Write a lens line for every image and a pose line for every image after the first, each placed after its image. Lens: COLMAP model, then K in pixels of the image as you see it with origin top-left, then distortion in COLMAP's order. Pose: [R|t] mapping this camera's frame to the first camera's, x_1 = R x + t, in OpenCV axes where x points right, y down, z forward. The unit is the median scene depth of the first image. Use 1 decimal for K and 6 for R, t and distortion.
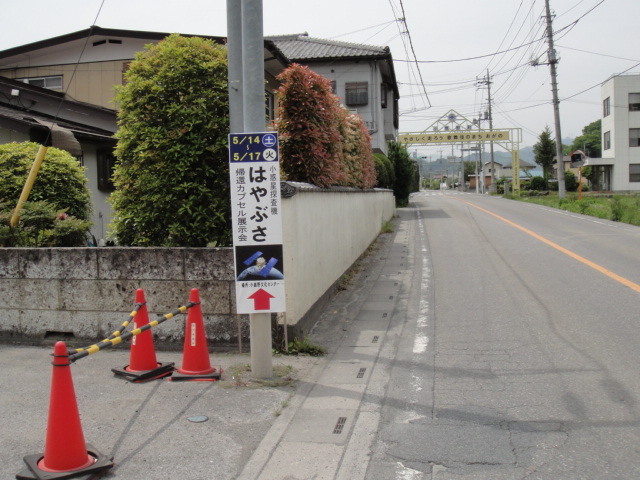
lens RADIAL K [[708.4, 0, 320.0], [0, 708.4, 240.0], [0, 0, 1]] dist [-0.207636, 0.286168]
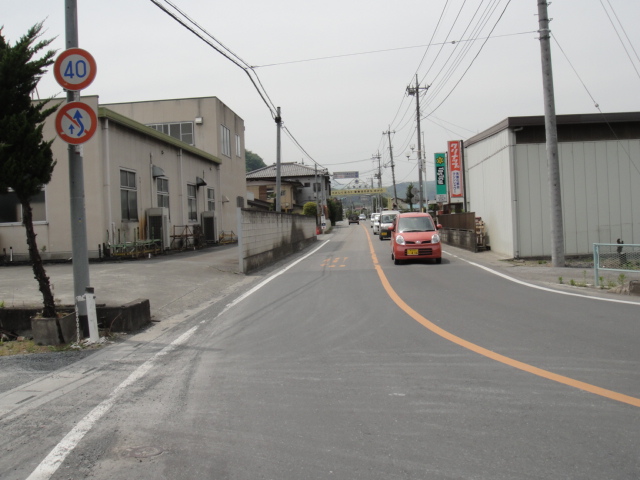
lens RADIAL K [[708.4, 0, 320.0], [0, 708.4, 240.0], [0, 0, 1]] dist [-0.207636, 0.286168]
pose [[0.994386, -0.020164, 0.103874, -0.119349], [0.024751, 0.998766, -0.043066, 0.068725], [-0.102877, 0.045395, 0.993658, -0.932546]]
